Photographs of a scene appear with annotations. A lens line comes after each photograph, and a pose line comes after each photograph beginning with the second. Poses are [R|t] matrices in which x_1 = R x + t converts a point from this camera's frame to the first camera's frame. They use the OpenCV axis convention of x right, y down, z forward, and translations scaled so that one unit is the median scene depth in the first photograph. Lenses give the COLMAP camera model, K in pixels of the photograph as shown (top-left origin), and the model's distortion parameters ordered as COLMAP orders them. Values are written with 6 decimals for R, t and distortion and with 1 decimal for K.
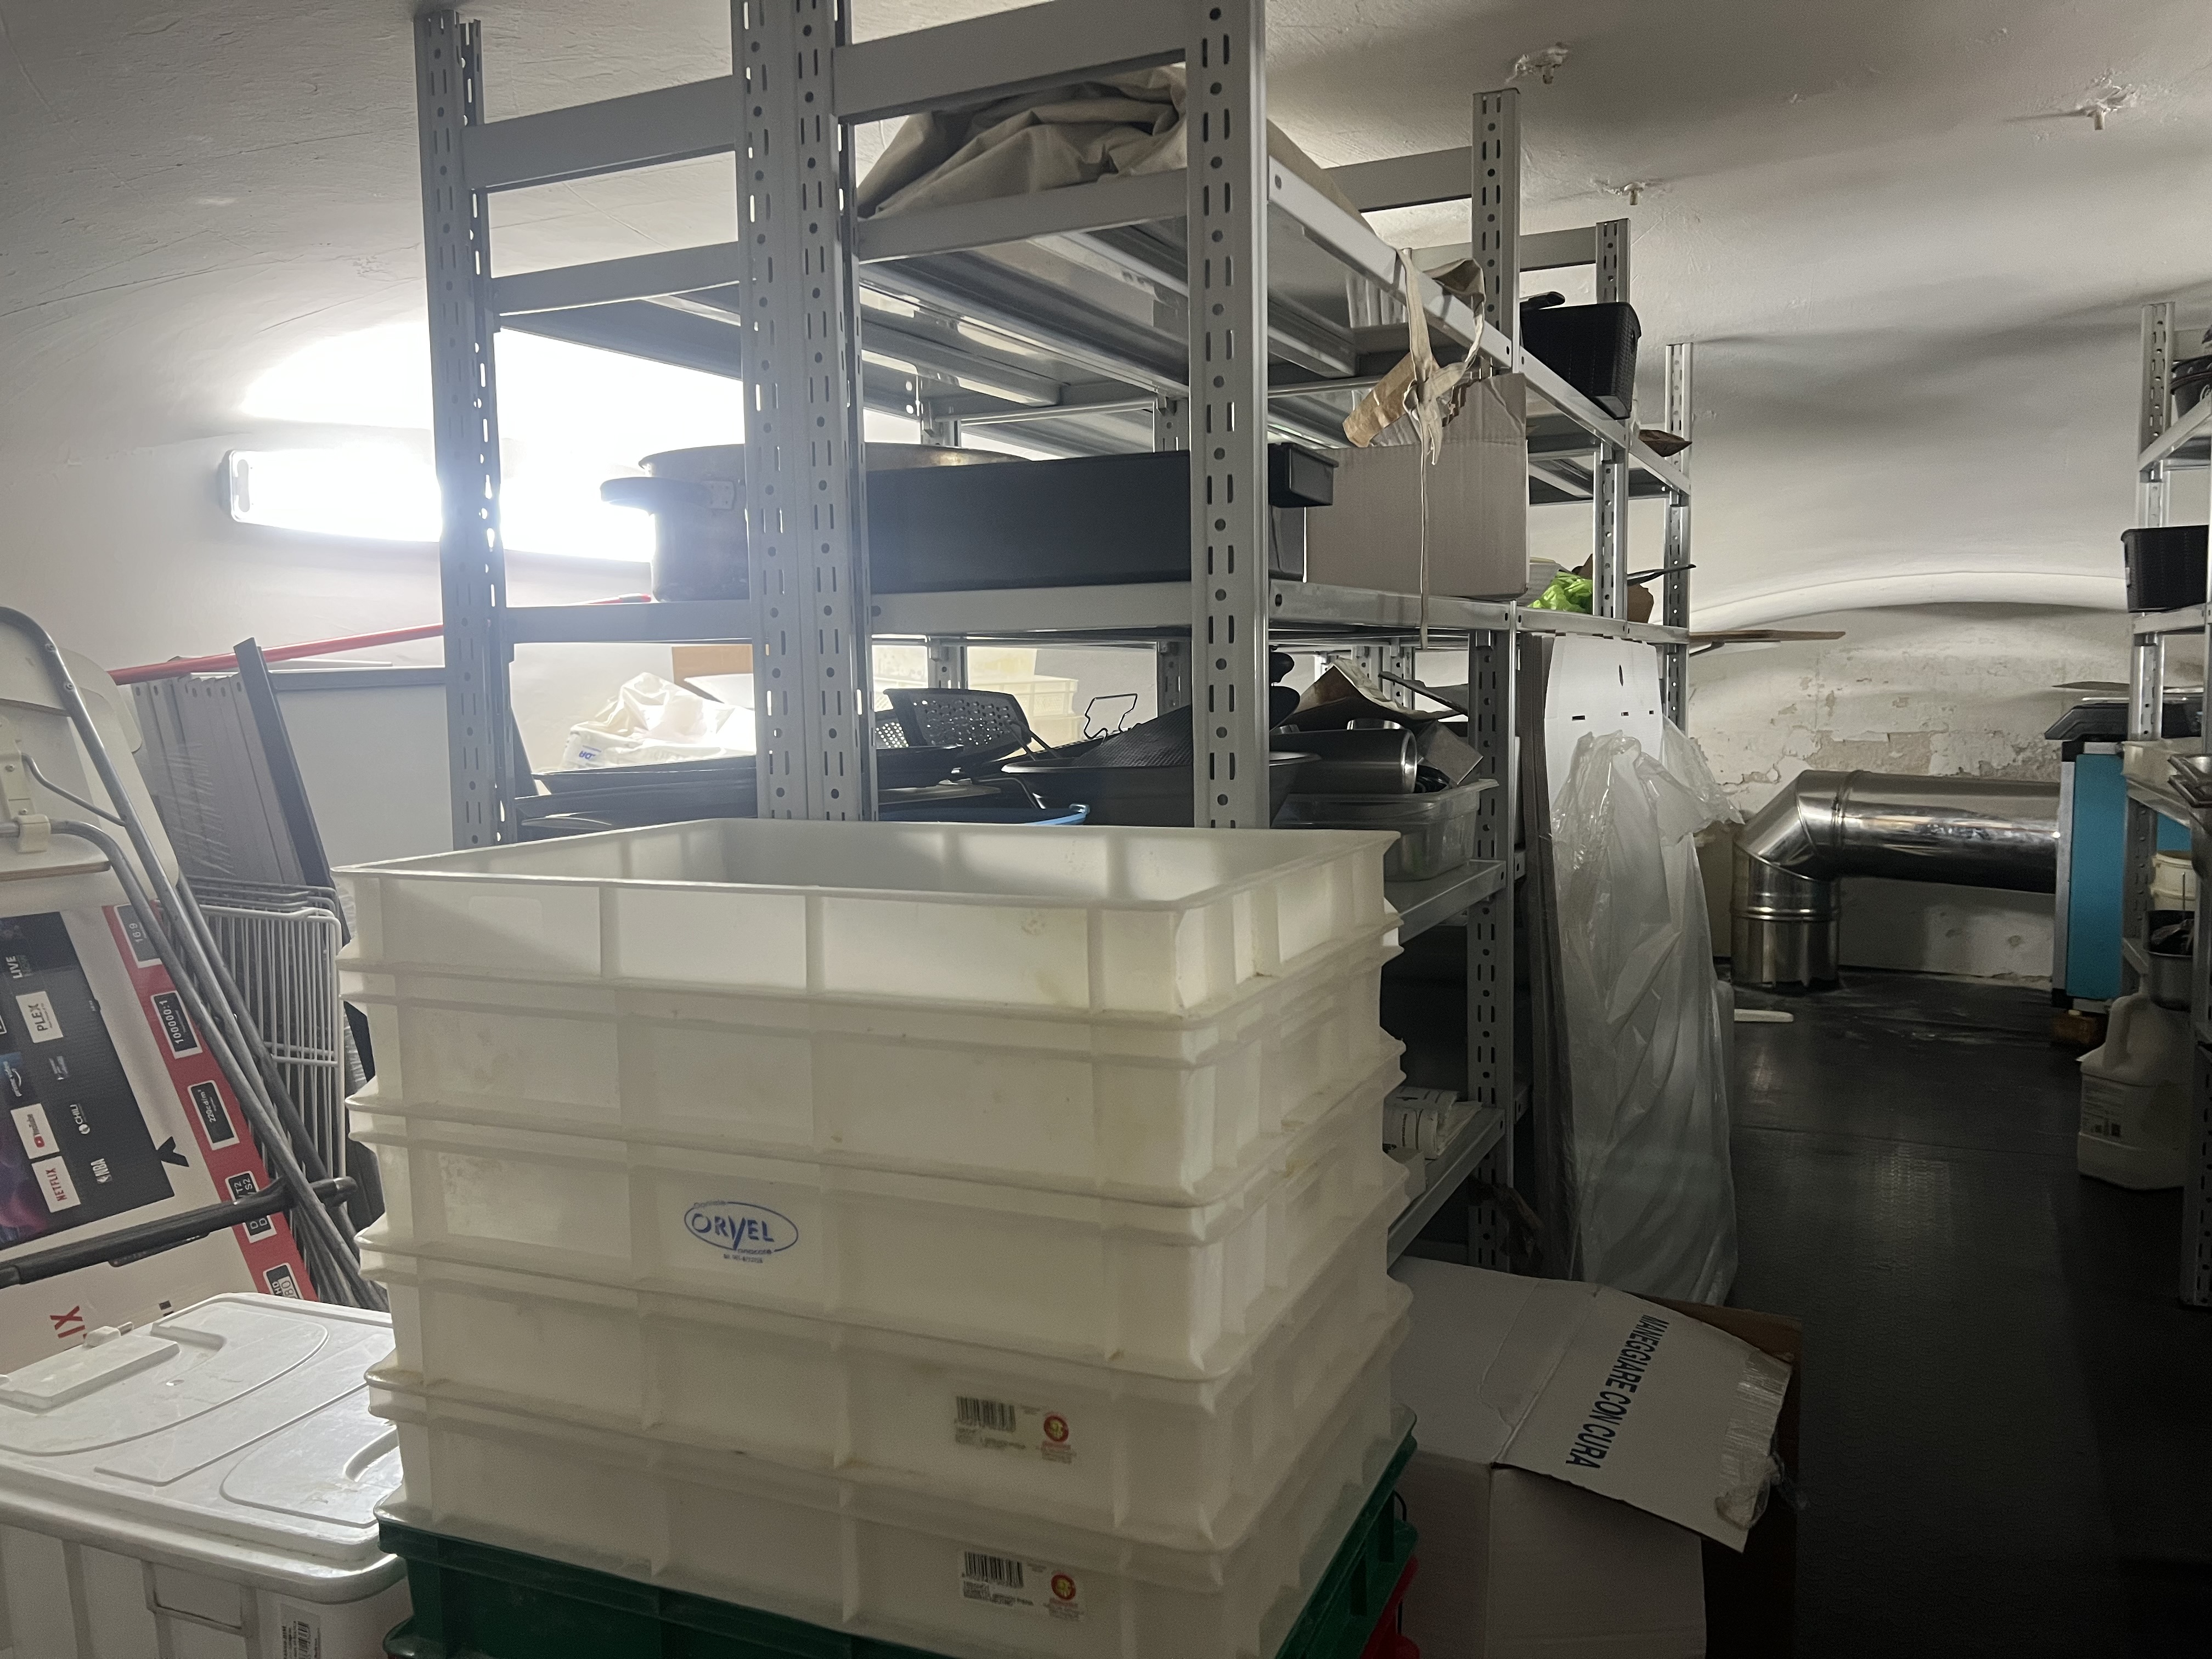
lens RADIAL K [[1660.2, 0, 1118.3], [0, 1660.2, 829.3], [0, 0, 1]] dist [0.064496, -0.073418]
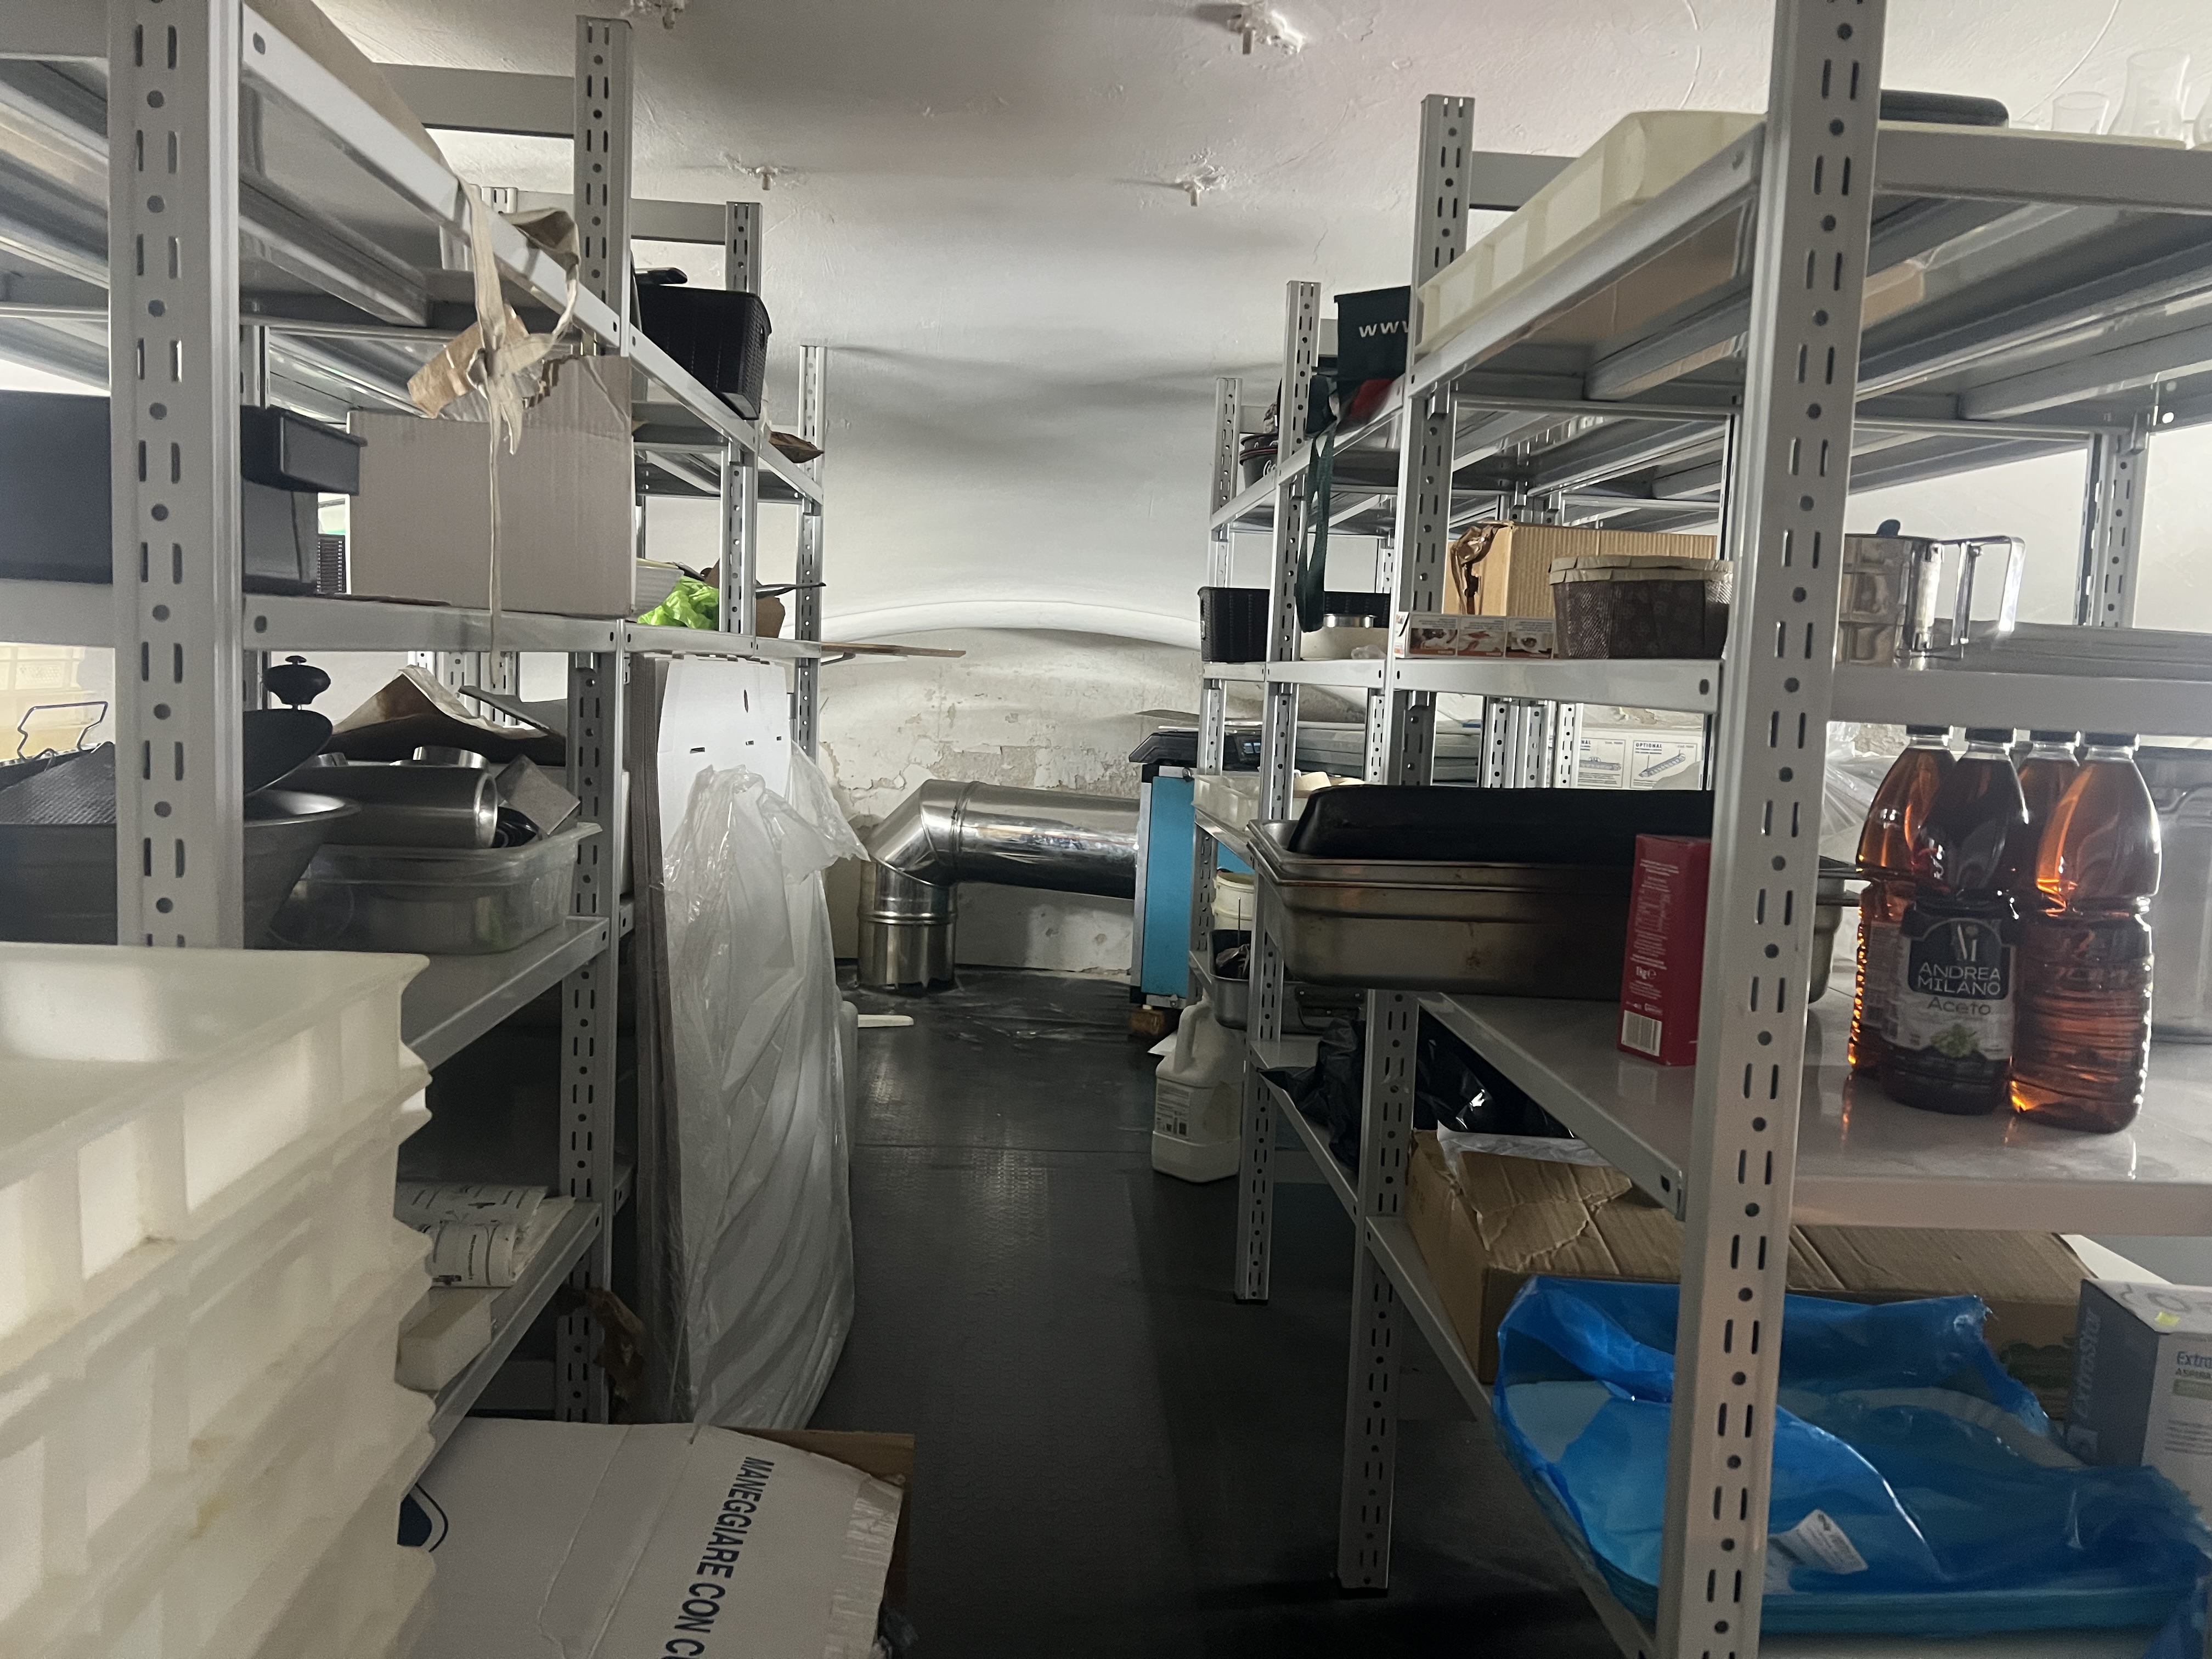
lens RADIAL K [[1660.2, 0, 1110.5], [0, 1660.2, 837.2], [0, 0, 1]] dist [0.064496, -0.073418]
pose [[0.877557, 0.010146, 0.479364, 0.043313], [-0.018827, 0.999734, 0.013306, -0.037920], [-0.479102, -0.020702, 0.877515, 0.110849]]
